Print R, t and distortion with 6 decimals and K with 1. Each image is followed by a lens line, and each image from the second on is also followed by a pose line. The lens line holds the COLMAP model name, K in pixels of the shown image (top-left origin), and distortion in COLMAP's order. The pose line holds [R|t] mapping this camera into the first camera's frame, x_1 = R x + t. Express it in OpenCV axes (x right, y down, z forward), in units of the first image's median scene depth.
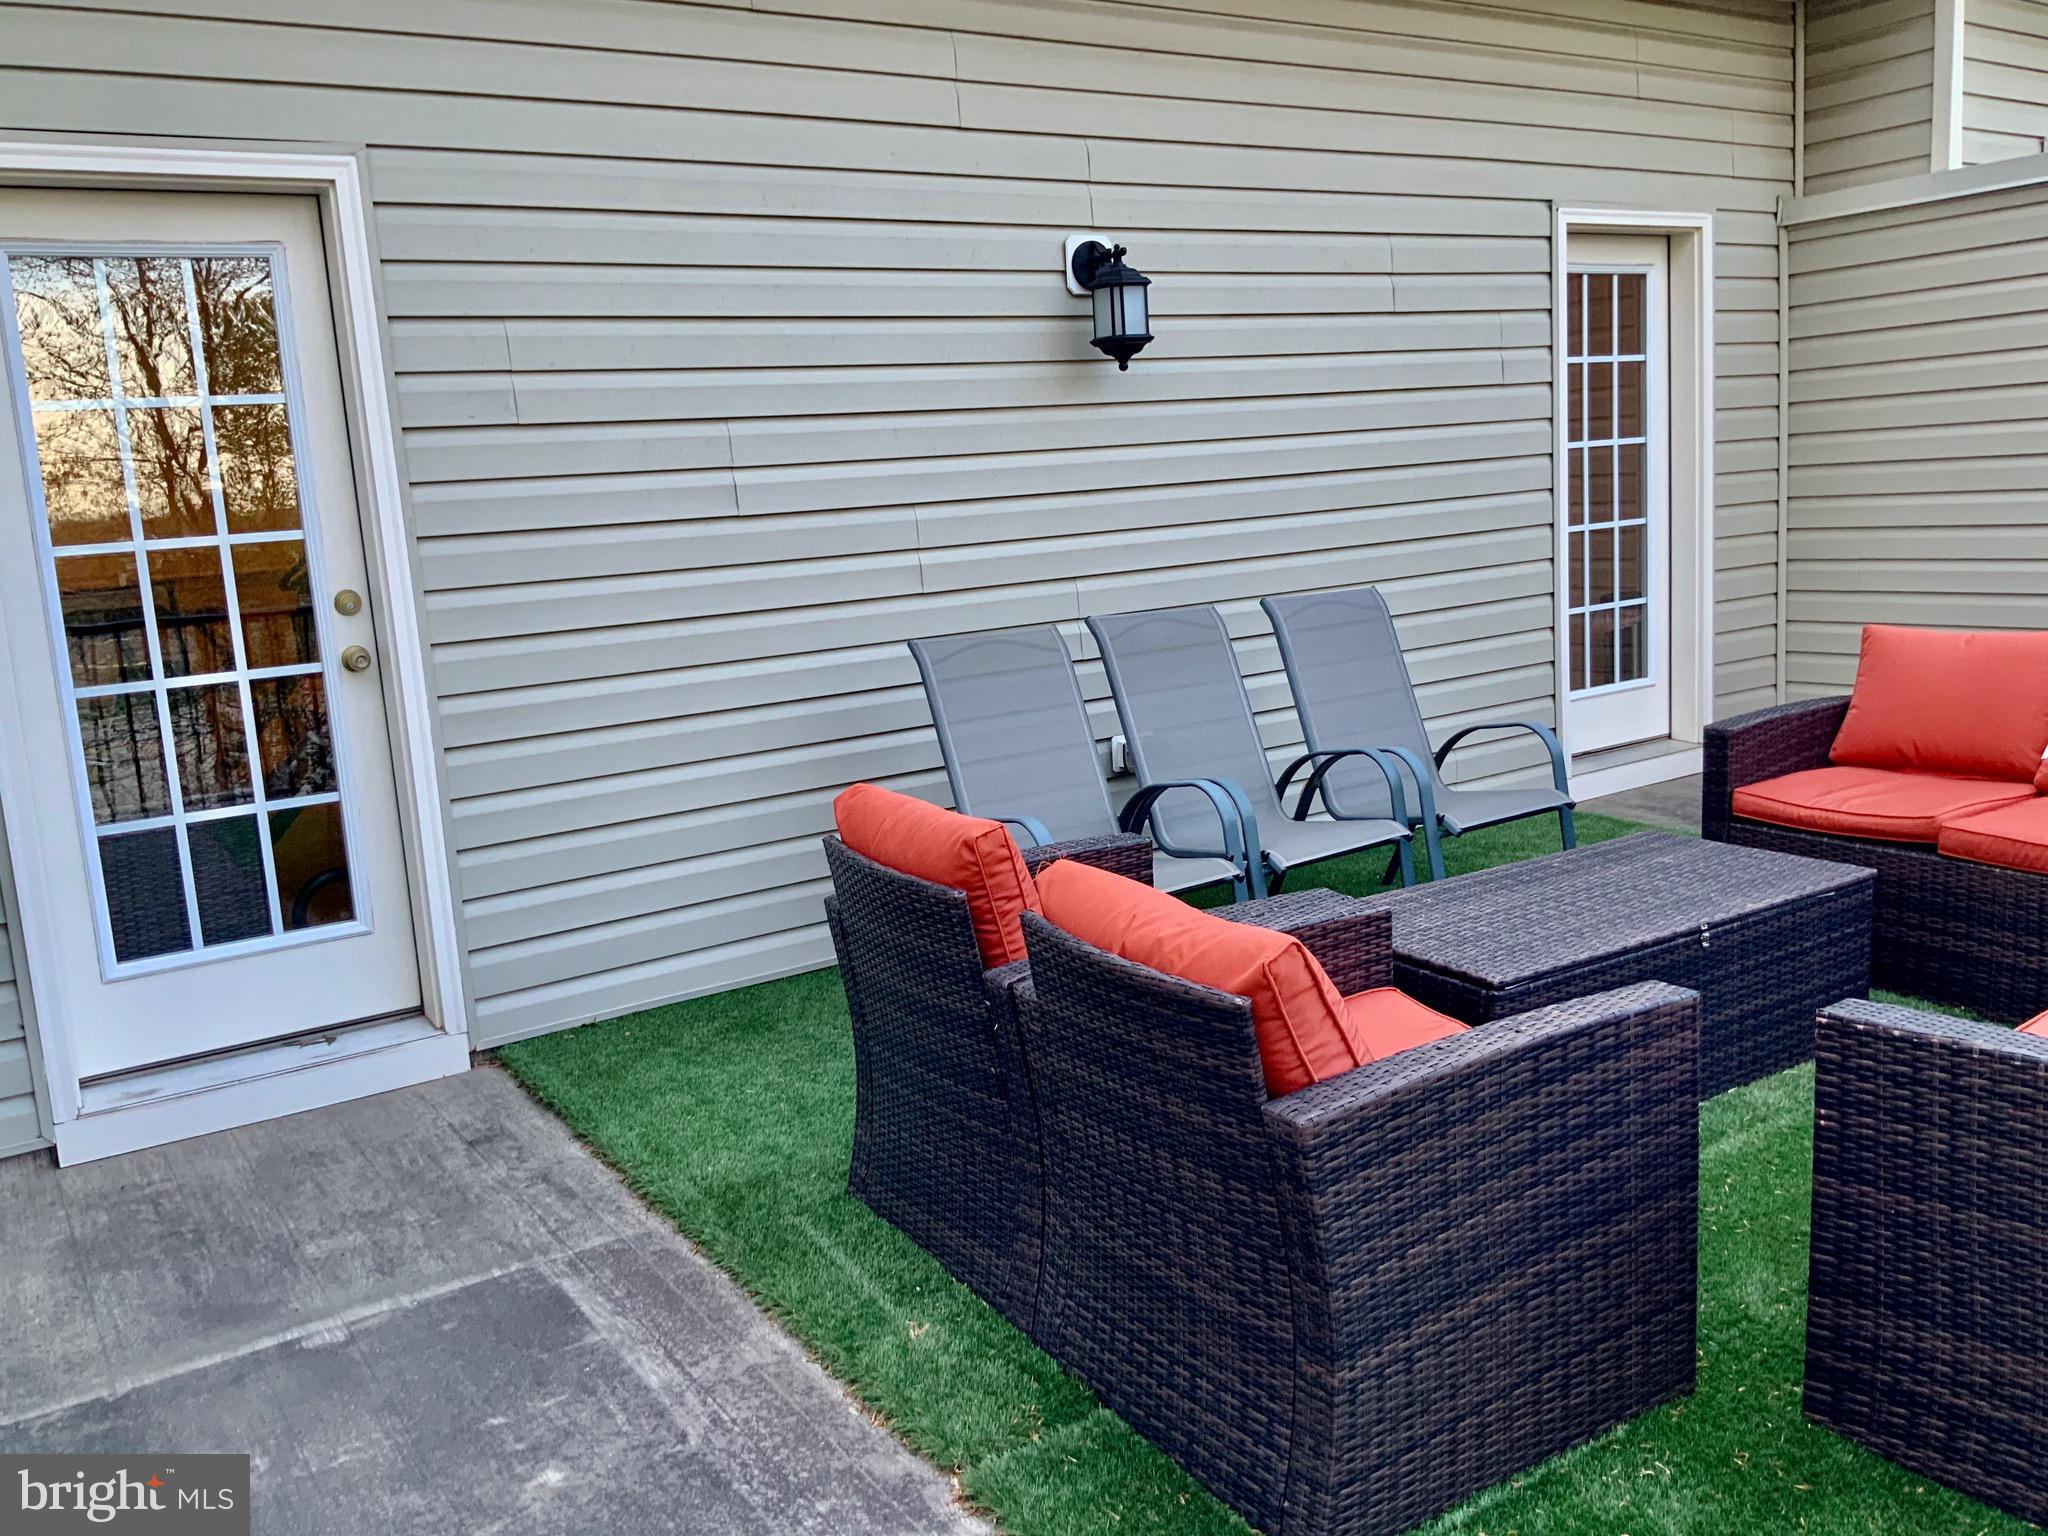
lens RADIAL K [[1690.0, 0, 1009.8], [0, 1690.0, 752.7], [0, 0, 1]] dist [0.113087, -0.218220]
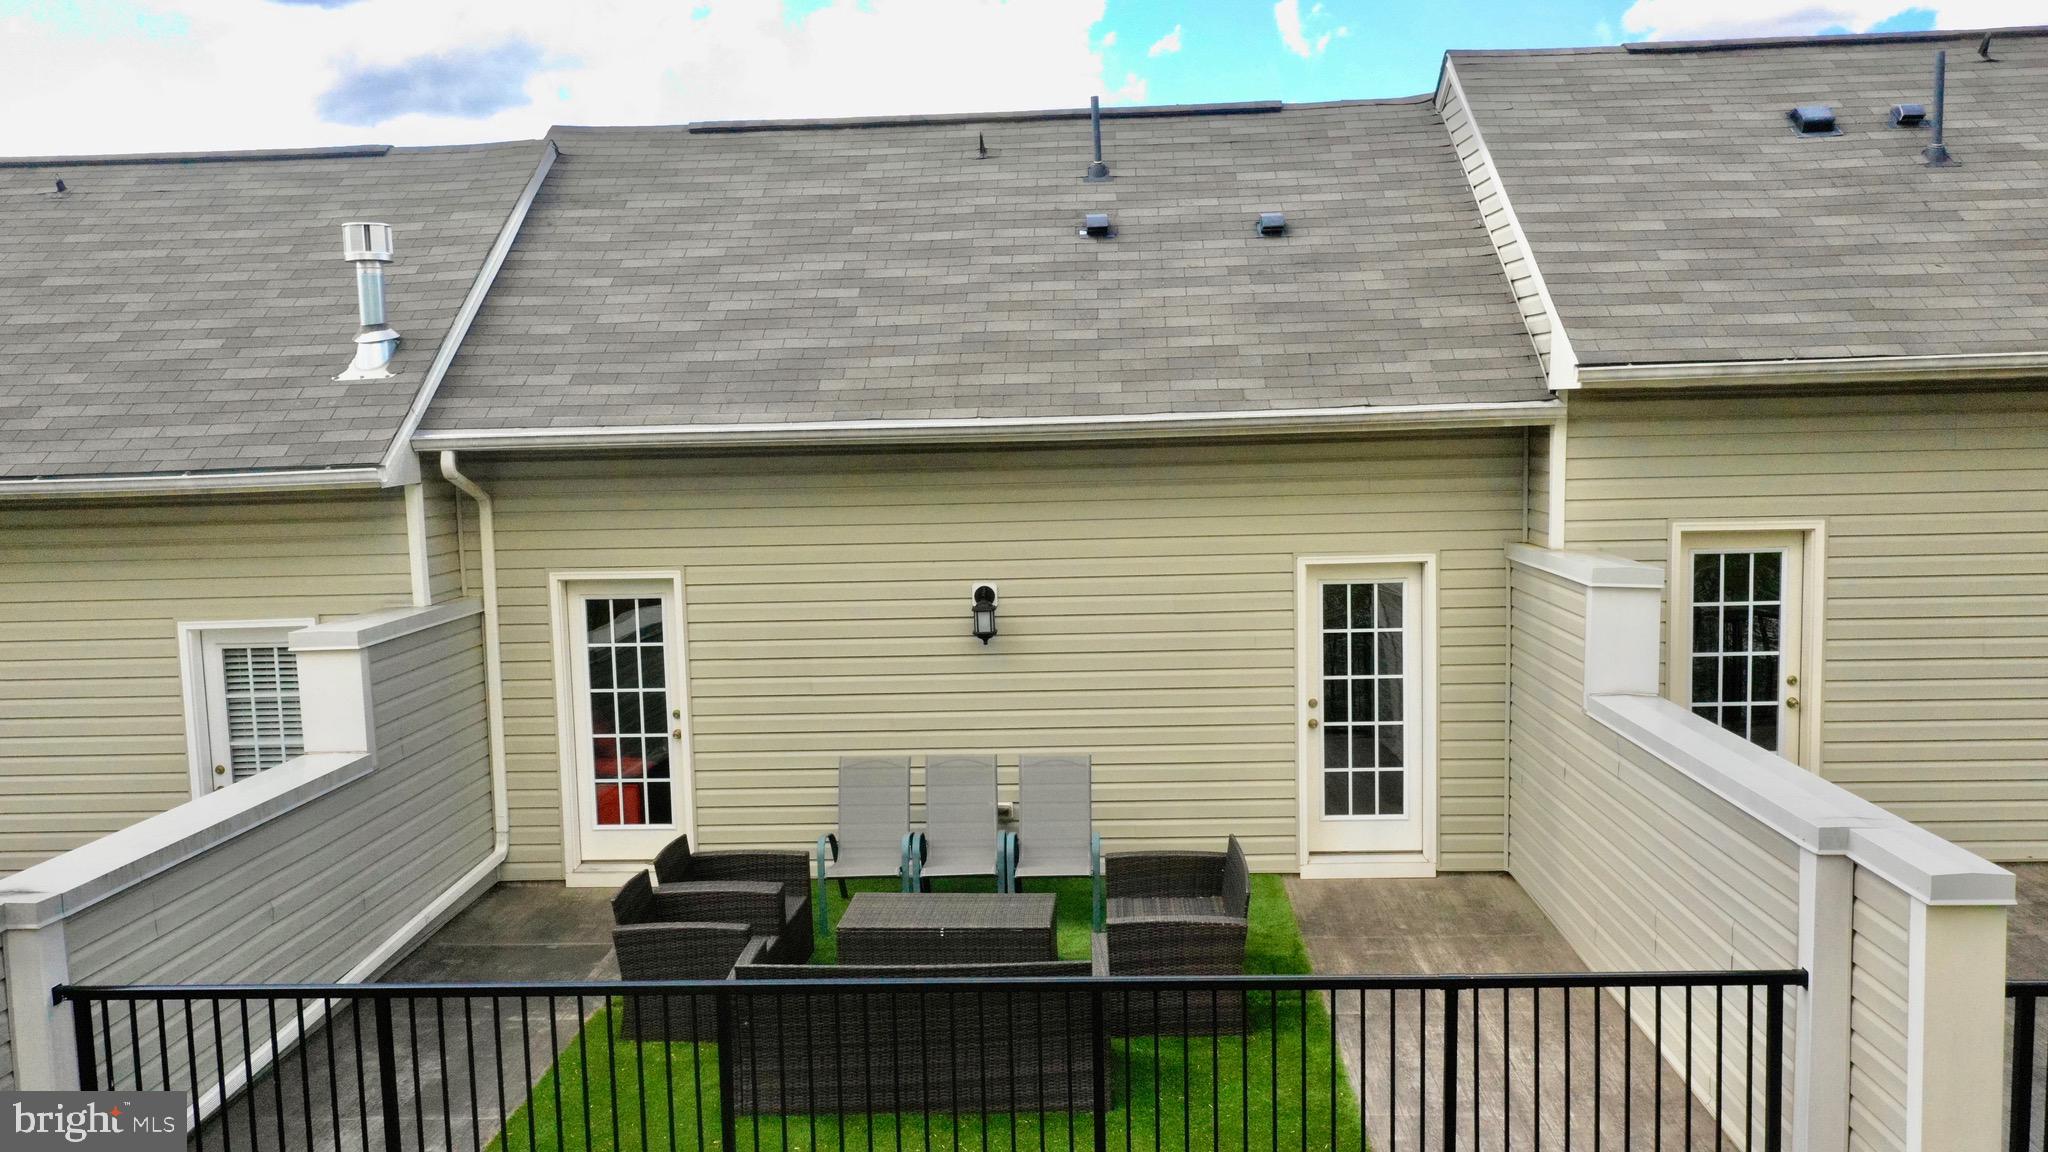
lens RADIAL K [[1634.6, 0, 1021.8], [0, 1634.6, 582.5], [0, 0, 1]] dist [0.018779, 0.005931]
pose [[0.805904, 0.108682, -0.581986, 1.649995], [-0.120490, 0.992542, 0.018502, -0.427261], [0.579656, 0.055213, 0.812988, -0.901708]]
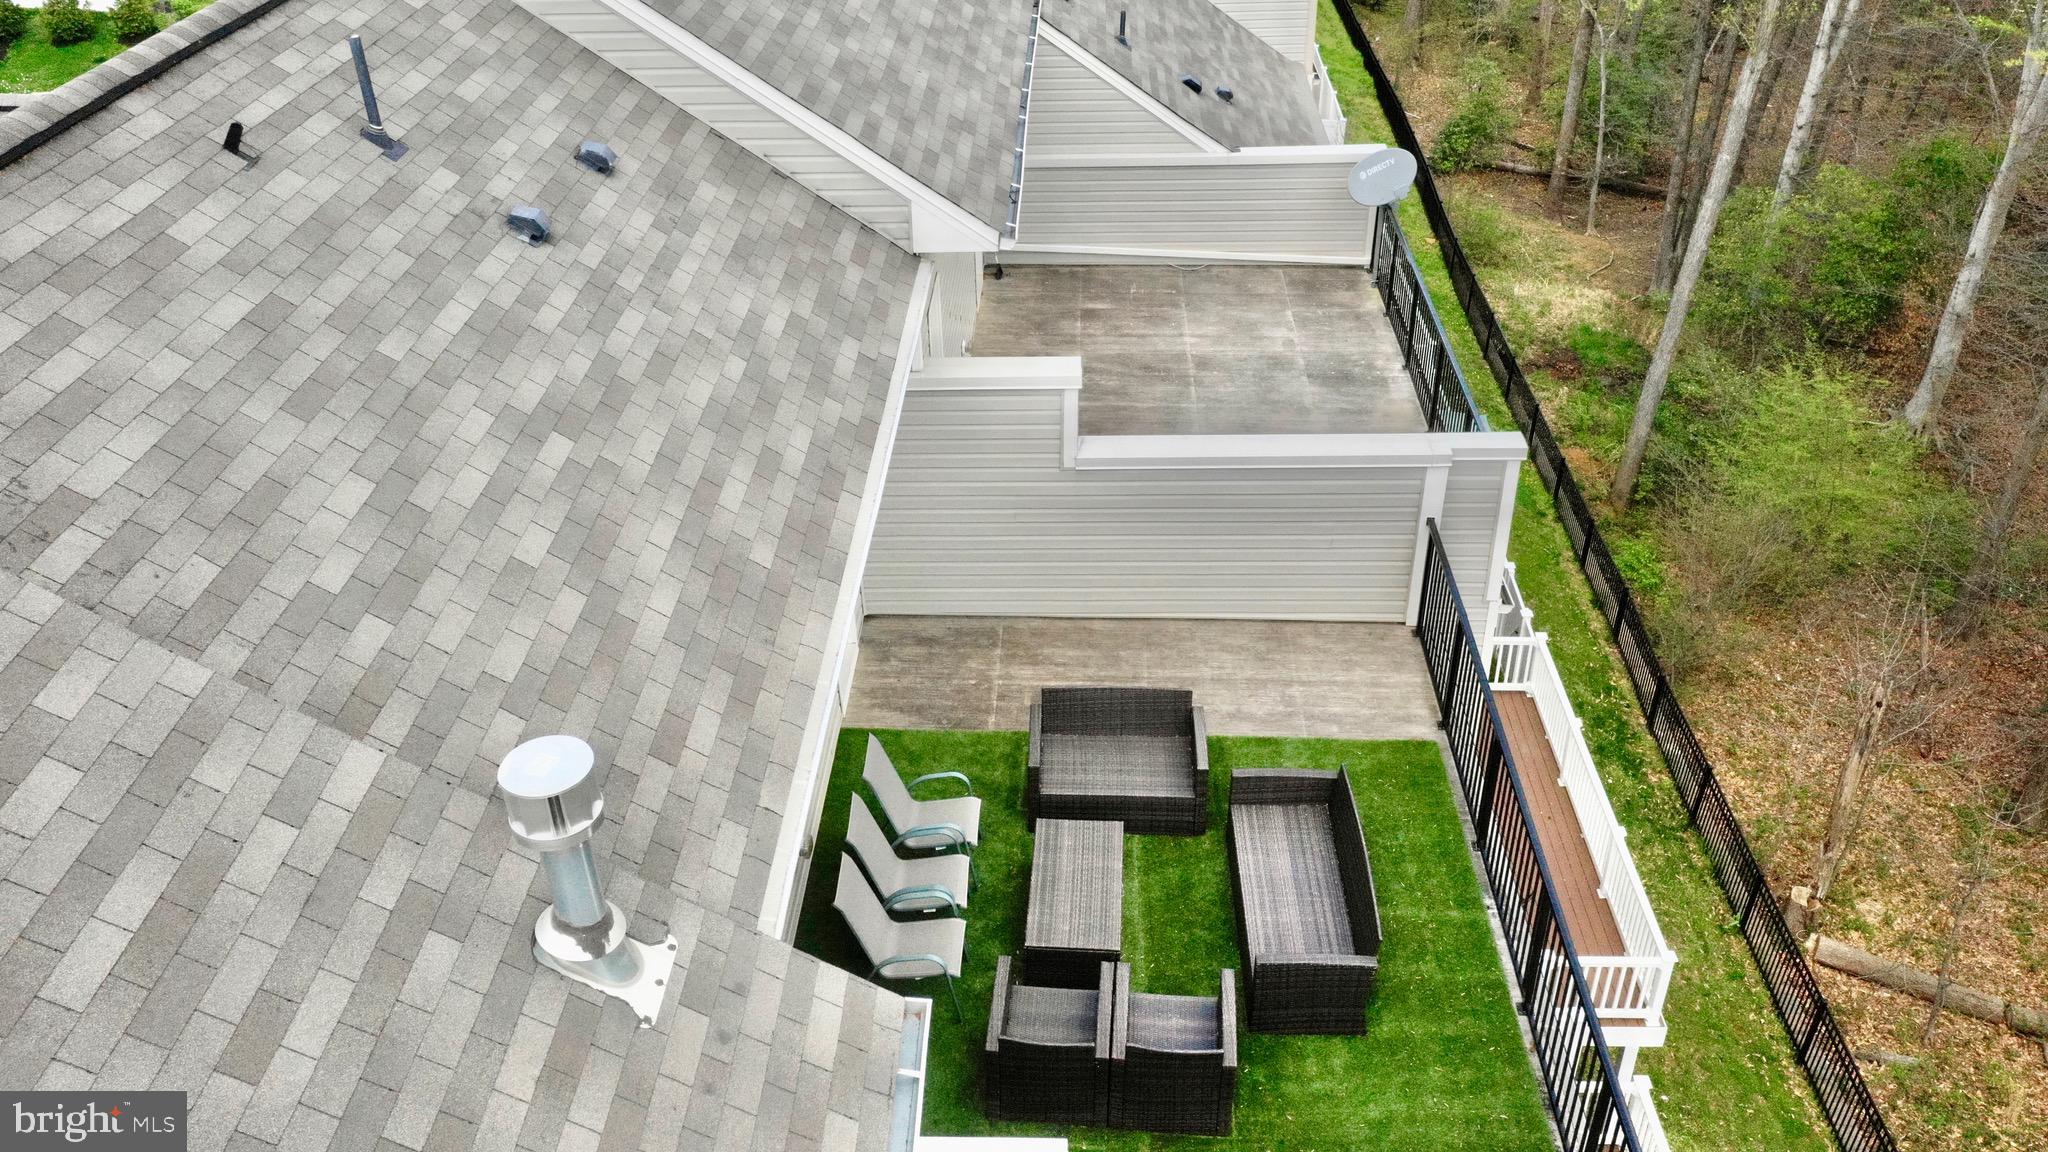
lens RADIAL K [[1642.7, 0, 1023.3], [0, 1642.7, 584.4], [0, 0, 1]] dist [0.013961, -0.002369]
pose [[0.580909, -0.398328, 0.709845, -1.390032], [0.111875, 0.902875, 0.415092, -1.427139], [-0.806243, -0.161717, 0.569051, -0.422921]]
